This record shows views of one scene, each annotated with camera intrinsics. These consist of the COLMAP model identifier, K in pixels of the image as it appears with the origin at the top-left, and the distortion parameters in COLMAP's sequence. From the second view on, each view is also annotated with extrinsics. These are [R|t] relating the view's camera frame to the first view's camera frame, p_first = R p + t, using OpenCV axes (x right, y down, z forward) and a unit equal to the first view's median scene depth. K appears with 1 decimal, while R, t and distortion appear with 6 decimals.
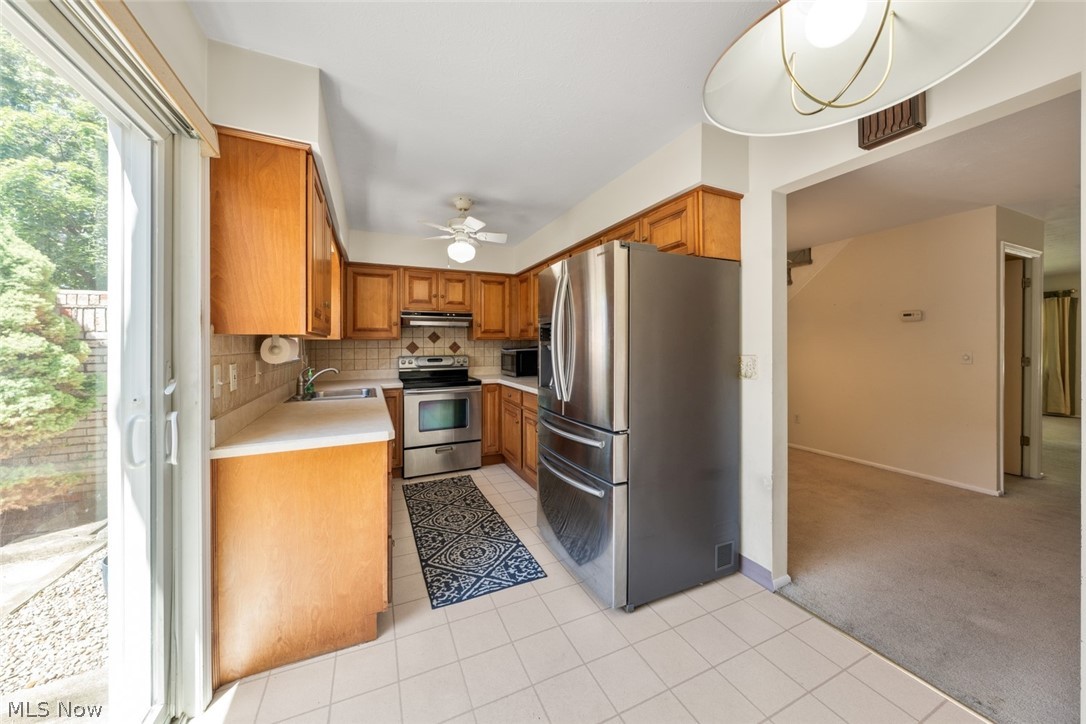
lens RADIAL K [[378.5, 0, 541.5], [0, 378.5, 342.4], [0, 0, 1]] dist [-0.001164, -0.000047]
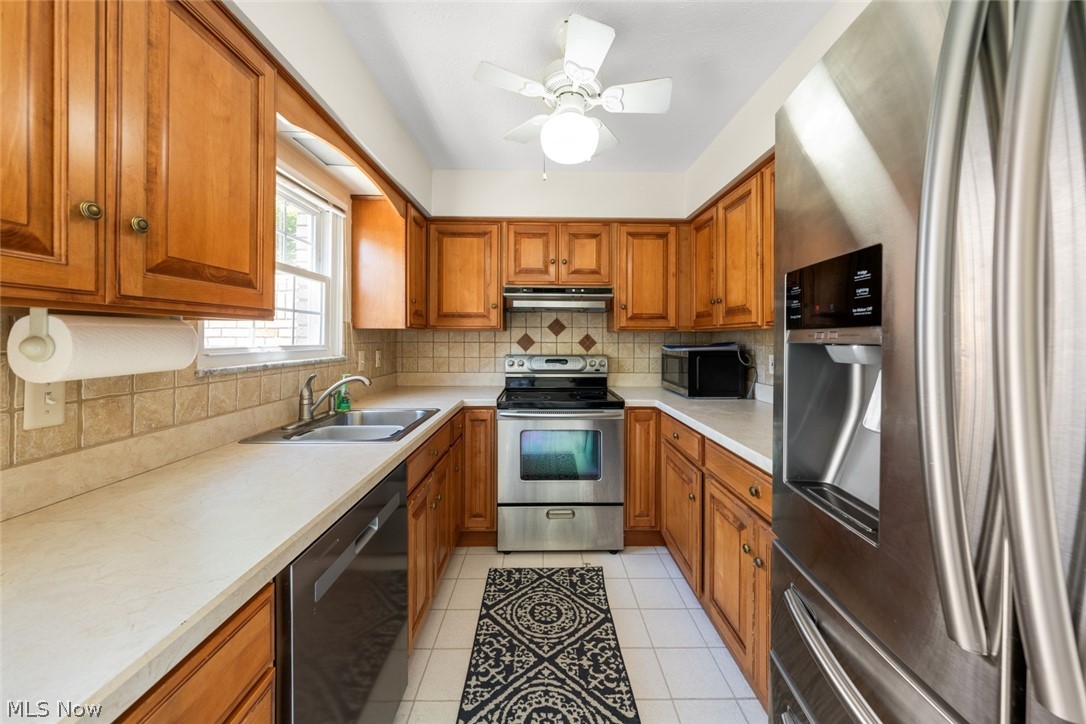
lens RADIAL K [[378.5, 0, 544.7], [0, 378.5, 332.5], [0, 0, 1]] dist [-0.001164, -0.000047]
pose [[0.914664, 0.003576, -0.404199, -0.035498], [-0.007416, 0.999941, -0.007935, 0.001776], [0.404147, 0.010255, 0.914636, 0.399887]]
